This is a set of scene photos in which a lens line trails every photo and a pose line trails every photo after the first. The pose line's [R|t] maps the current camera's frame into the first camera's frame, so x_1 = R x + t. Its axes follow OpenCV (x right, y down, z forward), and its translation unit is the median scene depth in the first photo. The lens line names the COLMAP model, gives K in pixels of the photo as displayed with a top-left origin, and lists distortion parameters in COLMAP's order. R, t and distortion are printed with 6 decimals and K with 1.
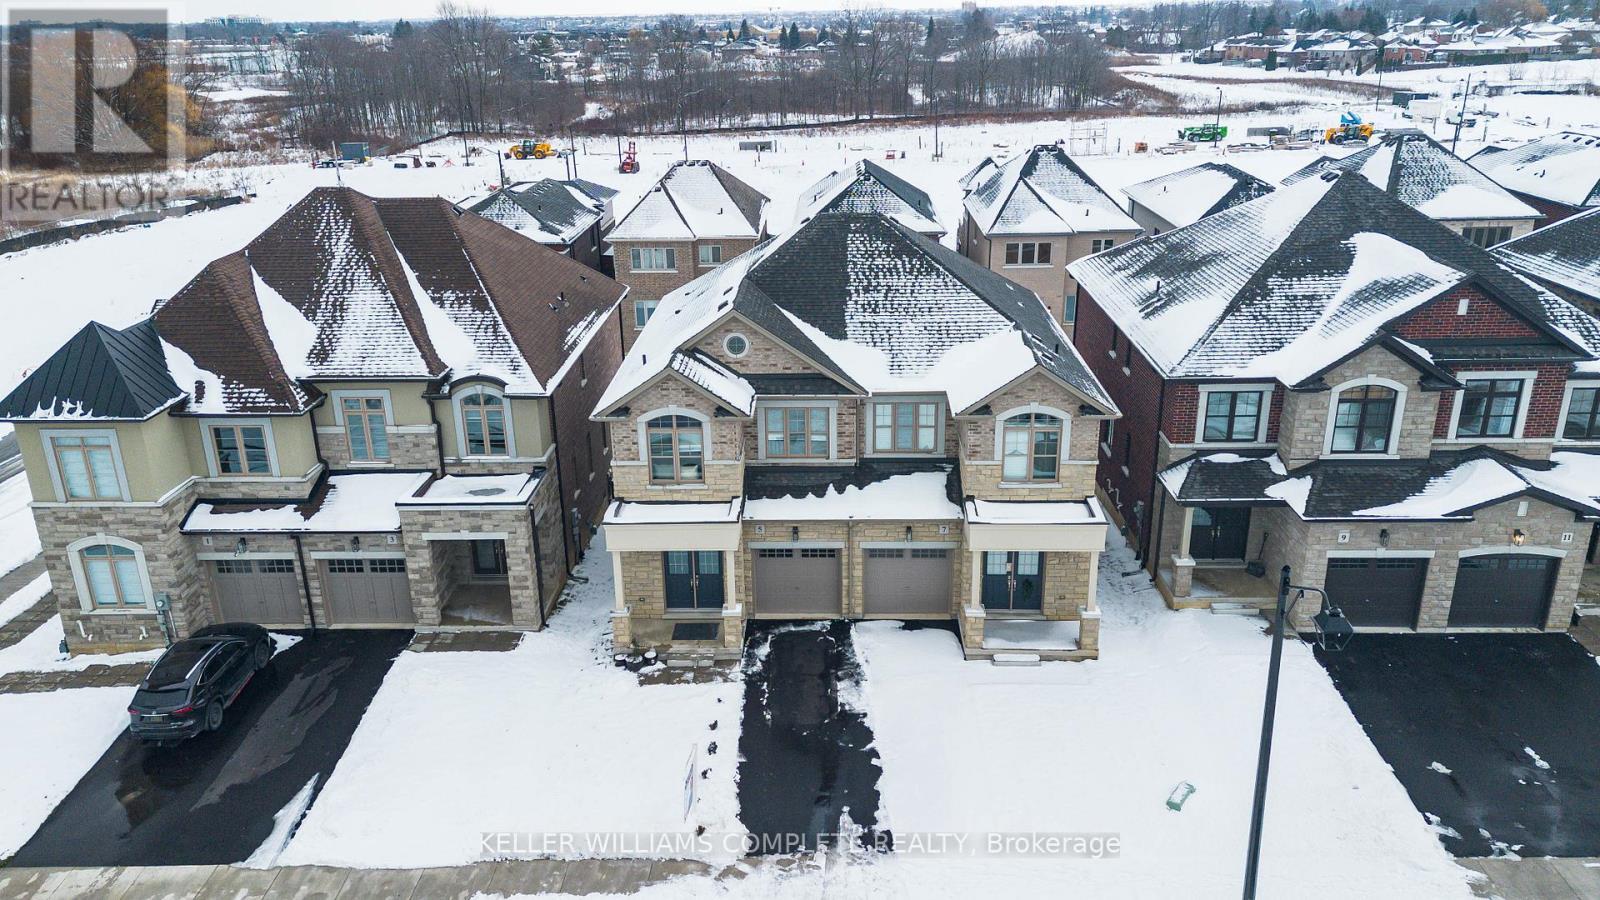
lens RADIAL K [[1165.1, 0, 800.0], [0, 1165.1, 450.0], [0, 0, 1]] dist [0.095678, -0.099578]
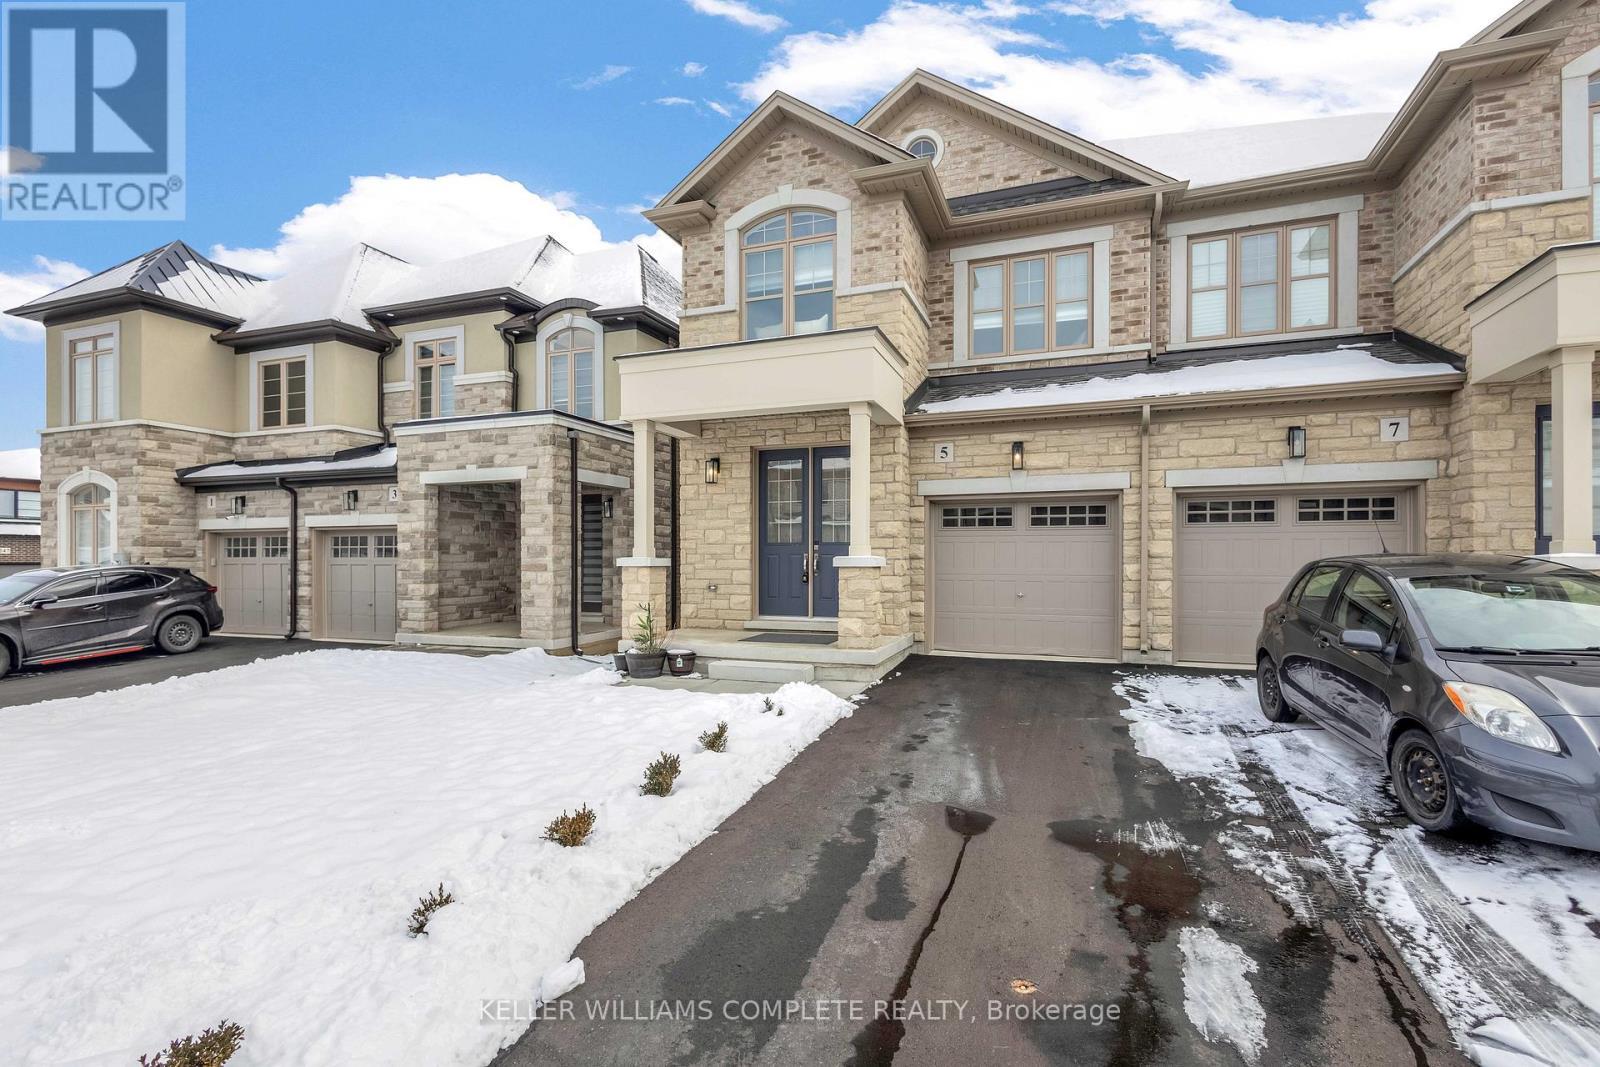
lens RADIAL K [[755.6, 0, 800.4], [0, 755.6, 552.6], [0, 0, 1]] dist [0.012920, -0.000076]
pose [[0.944559, 0.014639, -0.328015, 0.014152], [-0.127373, 0.937109, -0.324965, 0.218770], [0.302629, 0.348729, 0.887020, 0.700785]]
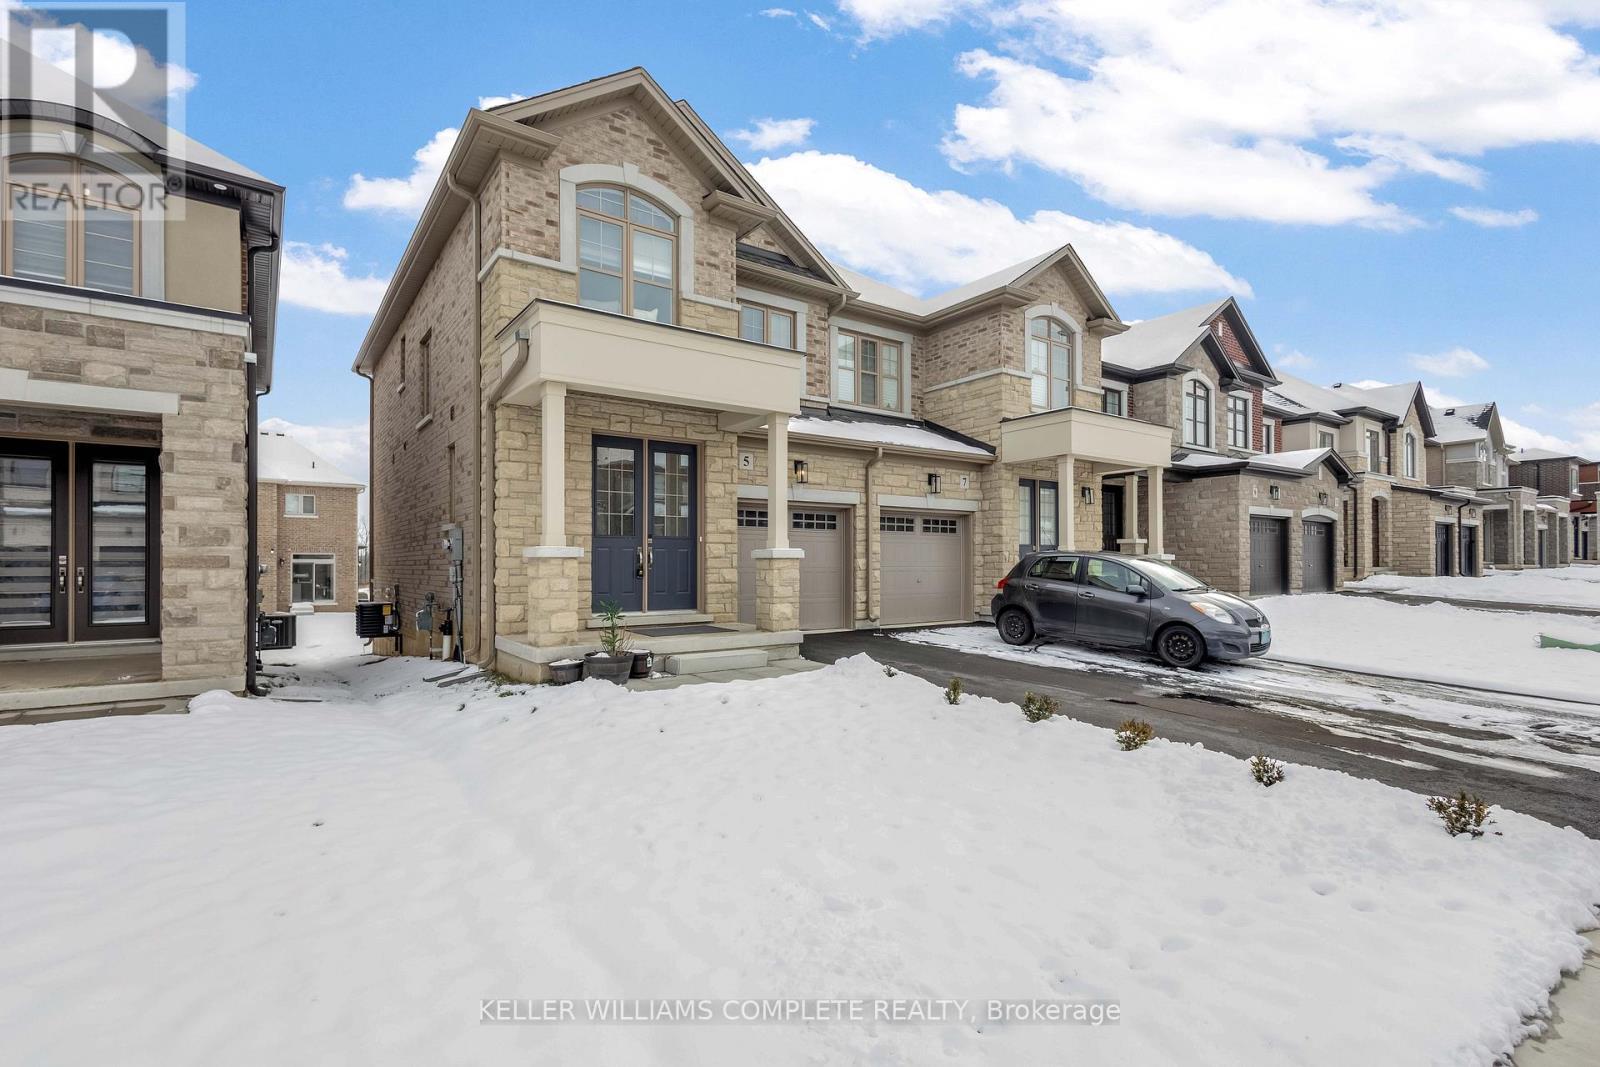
lens RADIAL K [[755.6, 0, 800.4], [0, 755.6, 552.6], [0, 0, 1]] dist [0.012920, -0.000076]
pose [[0.789517, 0.026846, 0.613141, -0.237496], [0.199552, 0.933529, -0.297830, 0.223504], [-0.580381, 0.357495, 0.731680, 0.720023]]
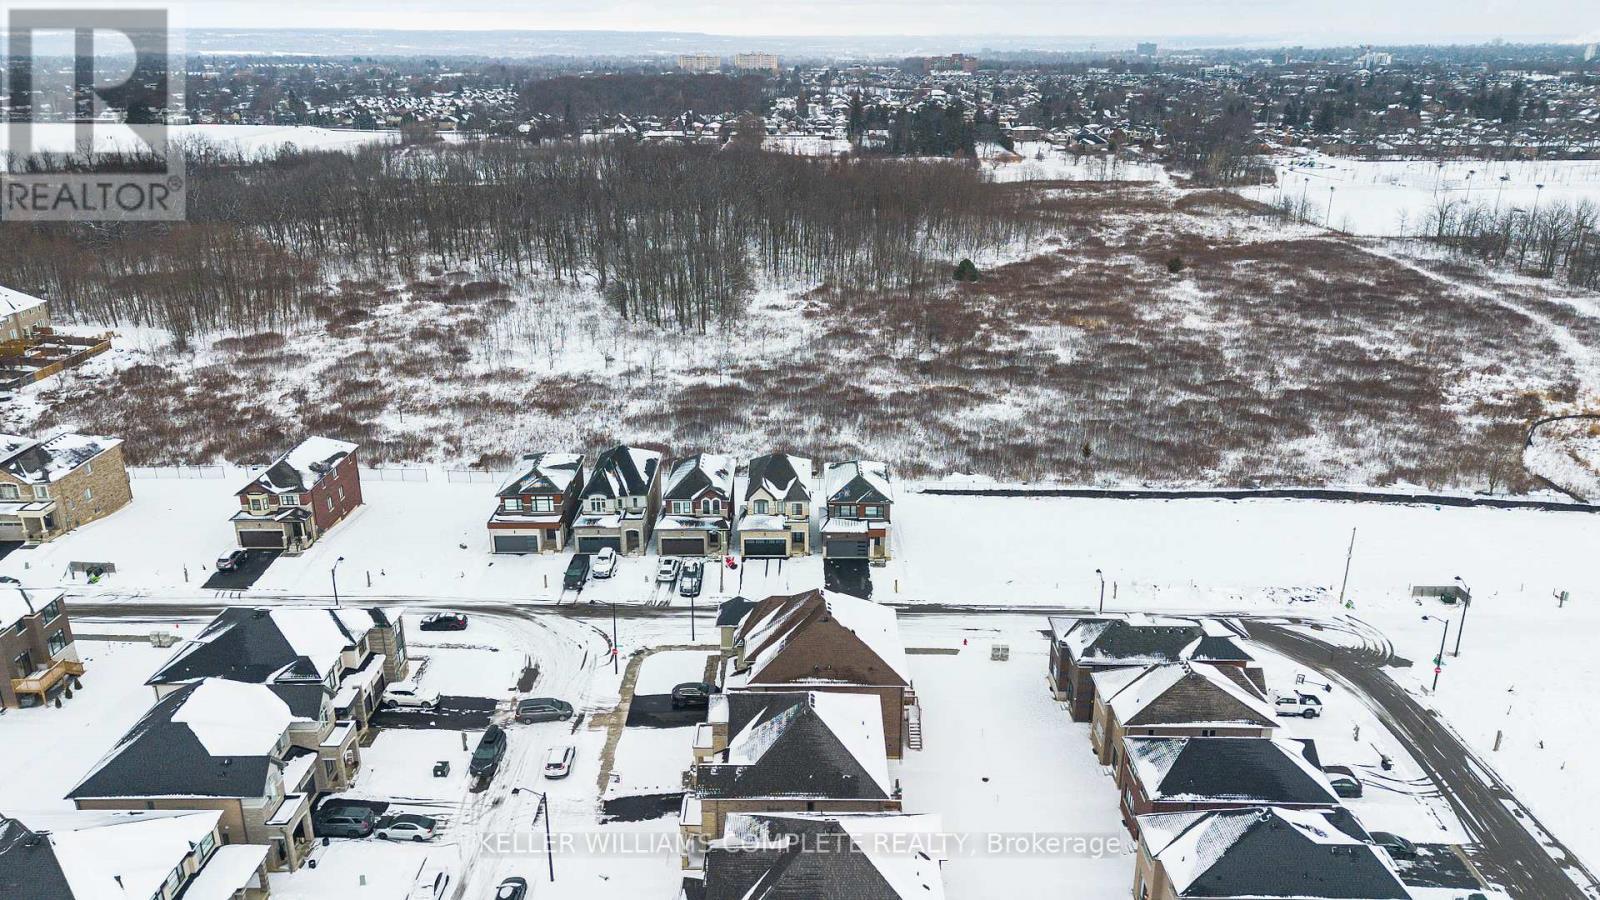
lens RADIAL K [[1144.8, 0, 800.0], [0, 1144.8, 450.0], [0, 0, 1]] dist [0.121776, -0.146354]
pose [[0.024915, 0.357127, -0.933723, 2.337438], [-0.347988, 0.878697, 0.326795, -1.599906], [0.937168, 0.316782, 0.146168, 0.513306]]
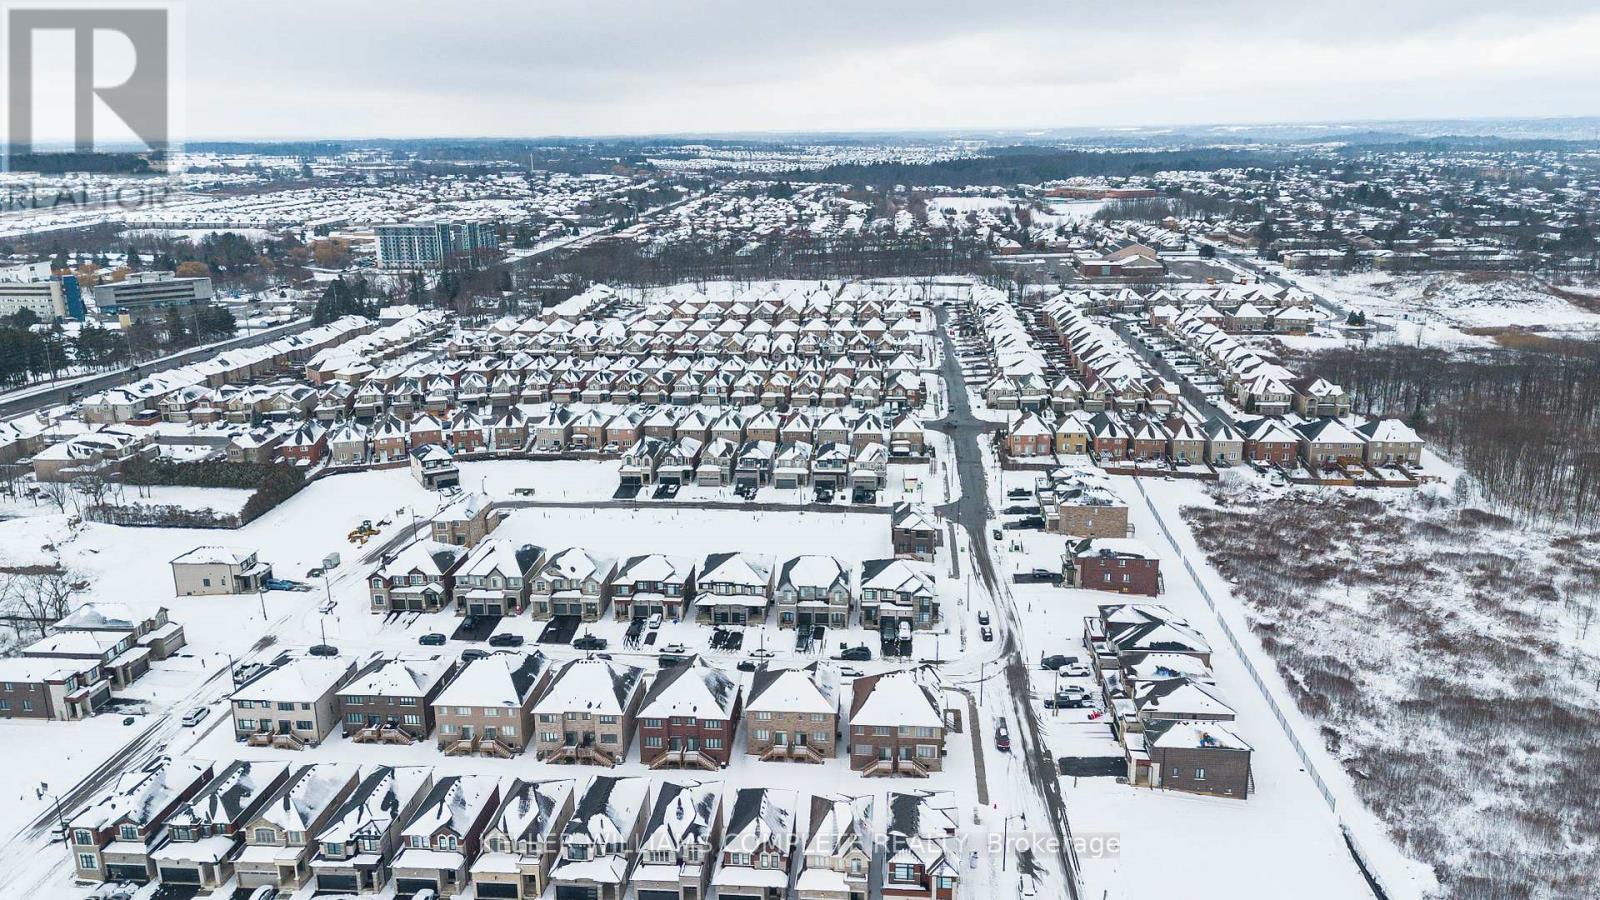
lens RADIAL K [[1165.1, 0, 800.0], [0, 1165.1, 450.0], [0, 0, 1]] dist [0.095678, -0.099578]
pose [[-0.997734, 0.014242, 0.065756, -0.343520], [0.050117, 0.809379, 0.585145, -4.212055], [-0.044888, 0.587114, -0.808259, 4.879029]]
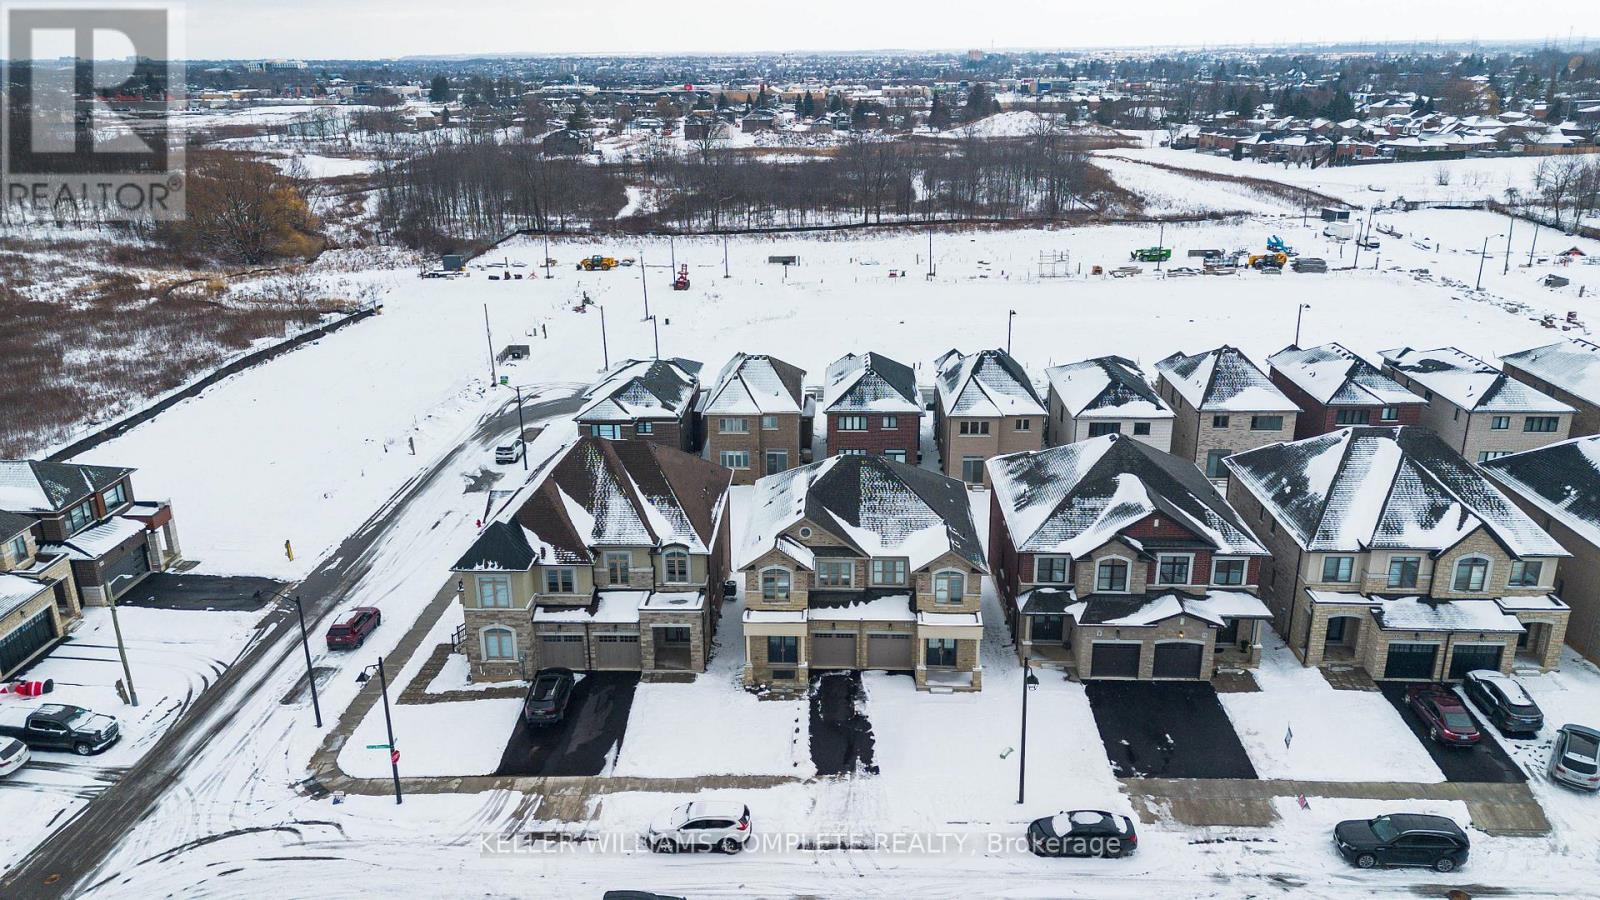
lens RADIAL K [[1144.8, 0, 800.0], [0, 1144.8, 450.0], [0, 0, 1]] dist [0.121776, -0.146354]
pose [[0.999926, 0.010389, -0.006361, -0.052088], [-0.010532, 0.999681, -0.022974, -0.183833], [0.006121, 0.023039, 0.999716, -0.975636]]
